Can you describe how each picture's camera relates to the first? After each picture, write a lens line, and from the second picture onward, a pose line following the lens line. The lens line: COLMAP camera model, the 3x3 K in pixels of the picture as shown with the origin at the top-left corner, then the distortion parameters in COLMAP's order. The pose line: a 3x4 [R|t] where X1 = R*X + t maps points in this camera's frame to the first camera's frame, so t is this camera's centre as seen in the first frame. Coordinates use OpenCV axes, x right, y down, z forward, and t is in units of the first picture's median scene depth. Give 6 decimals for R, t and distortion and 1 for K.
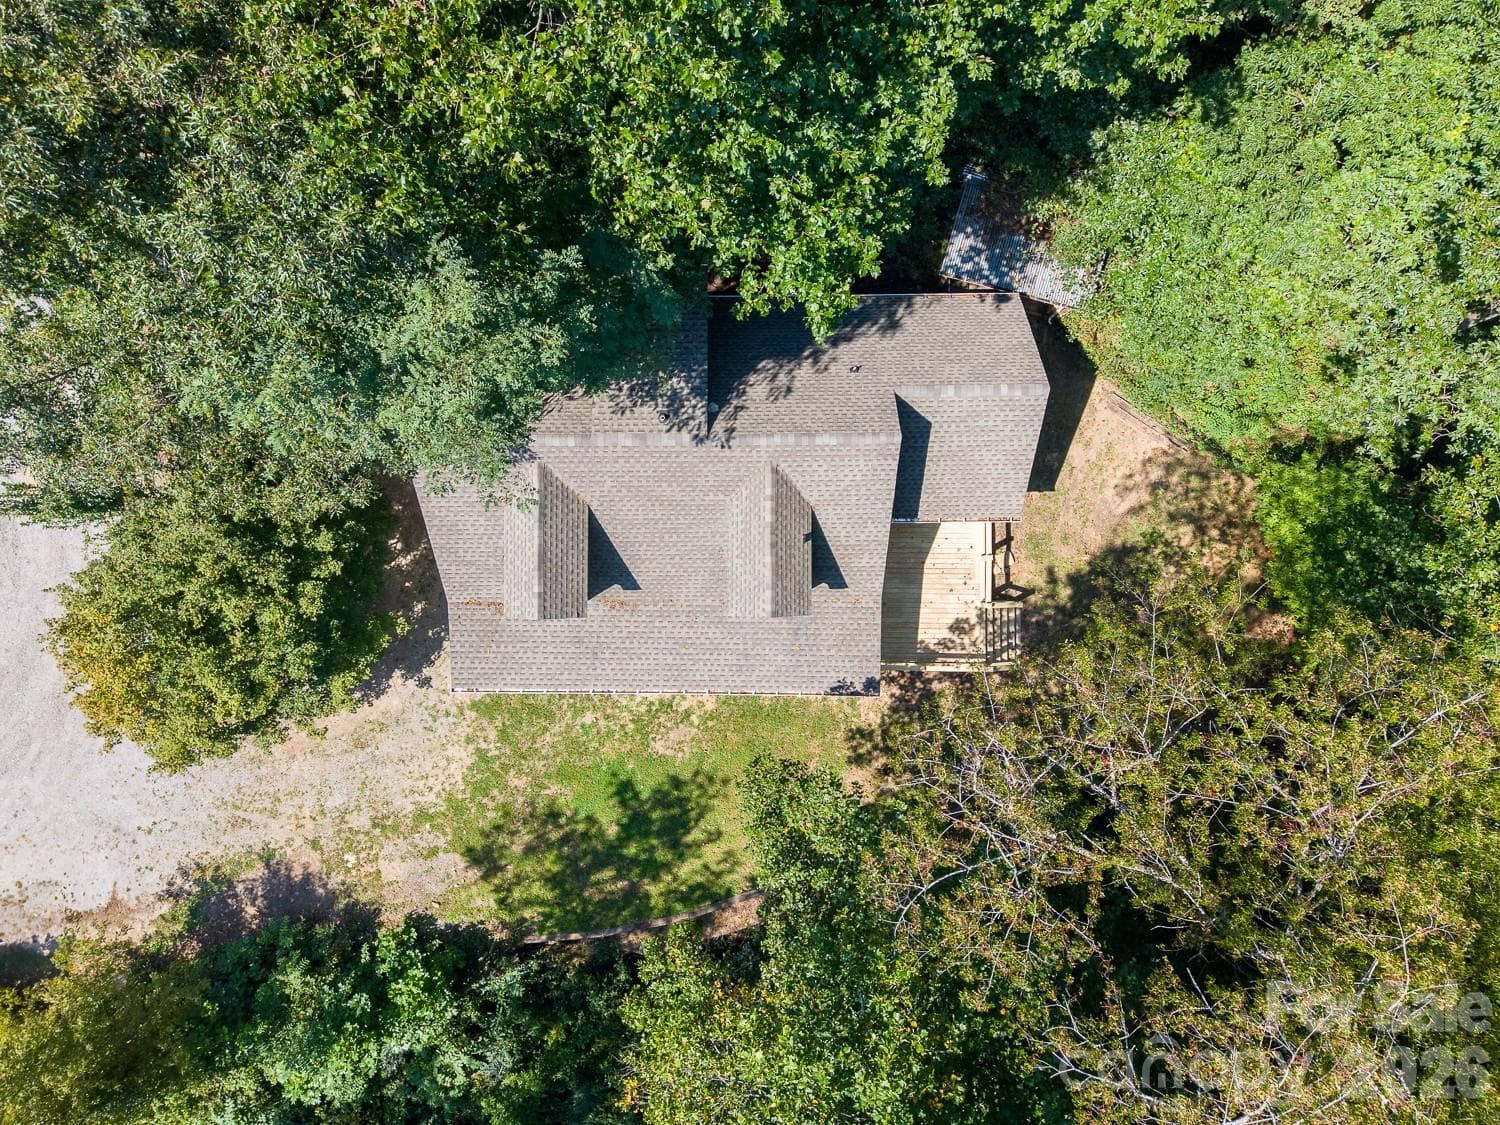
lens RADIAL K [[1020.2, 0, 750.7], [0, 1020.2, 564.0], [0, 0, 1]] dist [0.010128, -0.013740]
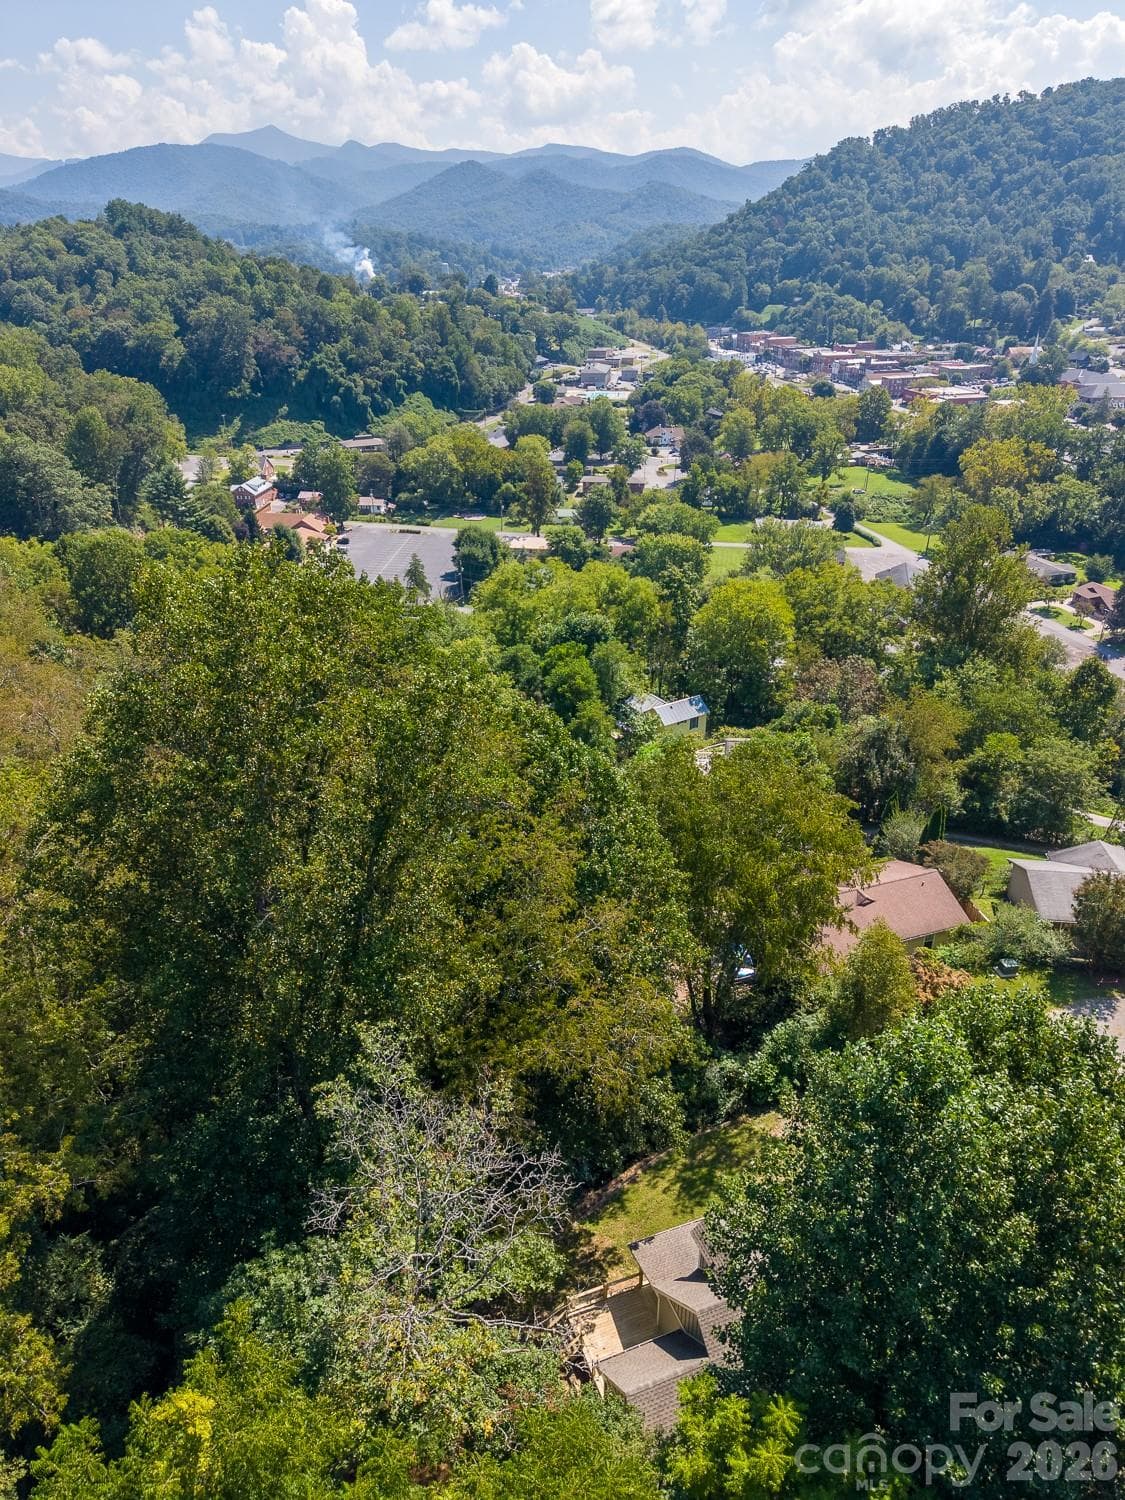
lens RADIAL K [[1020.2, 0, 548.3], [0, 1020.2, 756.8], [0, 0, 1]] dist [0.010128, -0.013740]
pose [[-0.937621, 0.171323, -0.302517, 0.589735], [-0.347471, -0.433040, 0.831709, -0.852957], [0.011489, 0.884943, 0.465557, -0.543728]]
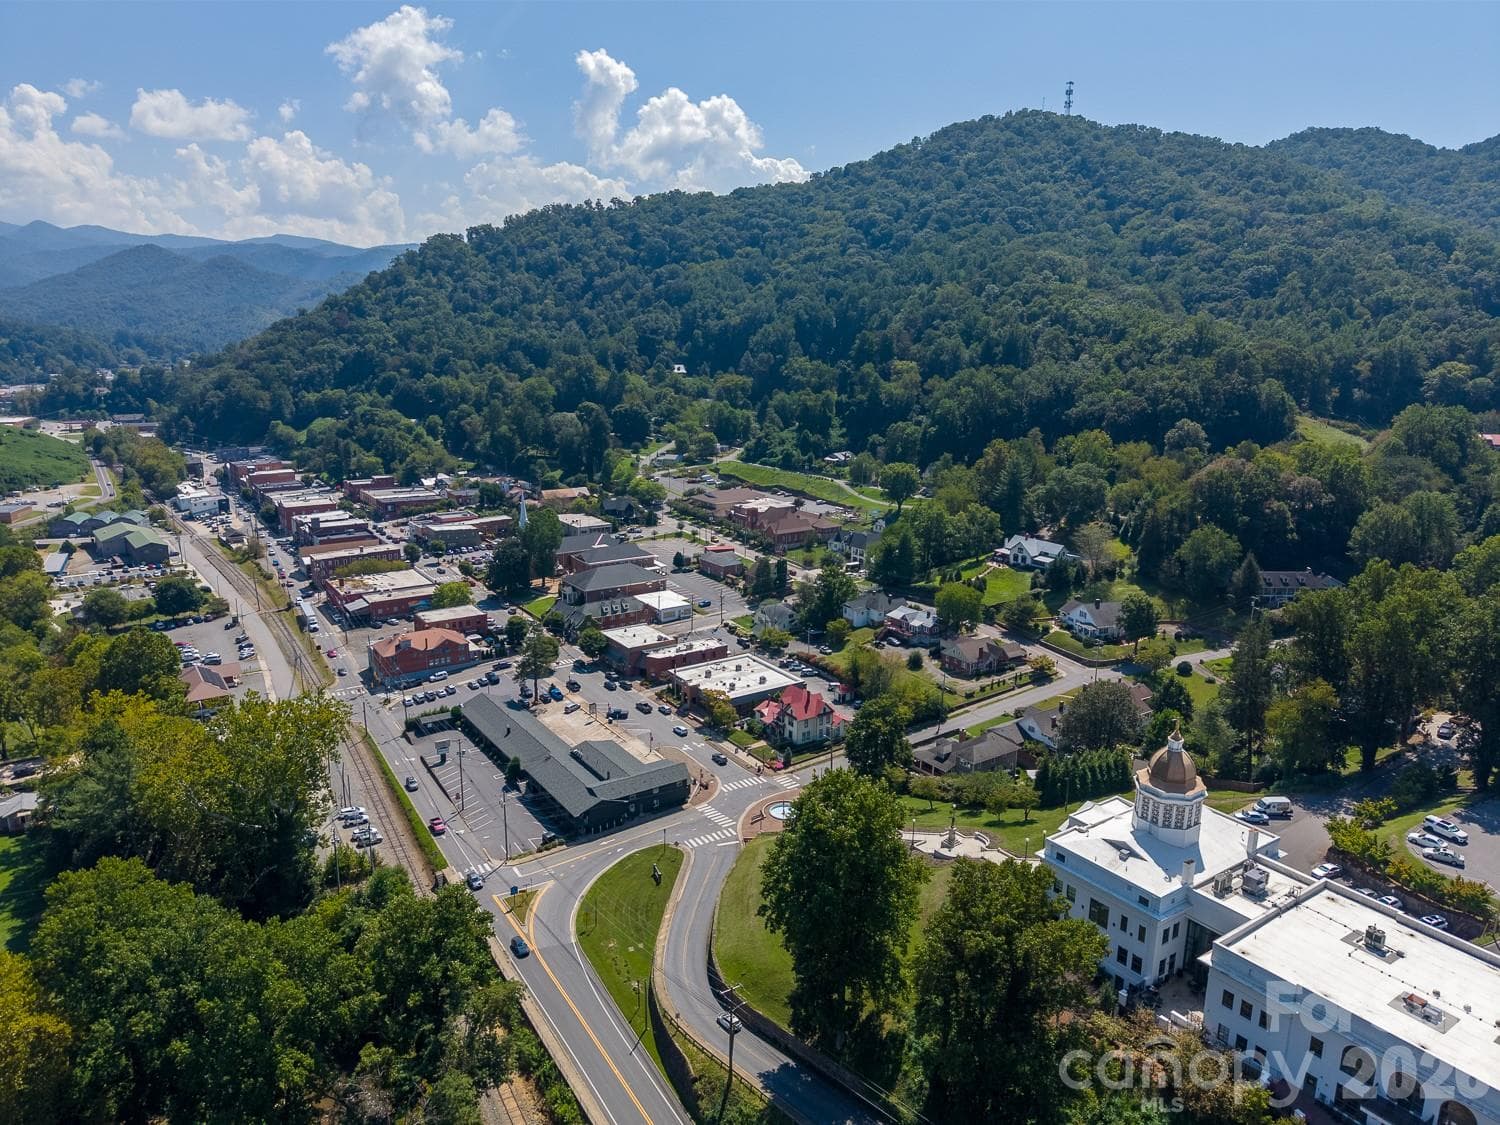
lens RADIAL K [[1020.2, 0, 753.2], [0, 1020.2, 561.6], [0, 0, 1]] dist [0.010128, -0.013740]
pose [[-0.726965, 0.153217, -0.669363, -6.096038], [-0.686481, -0.185331, 0.703134, 2.731930], [-0.016322, 0.970658, 0.239910, -0.761378]]
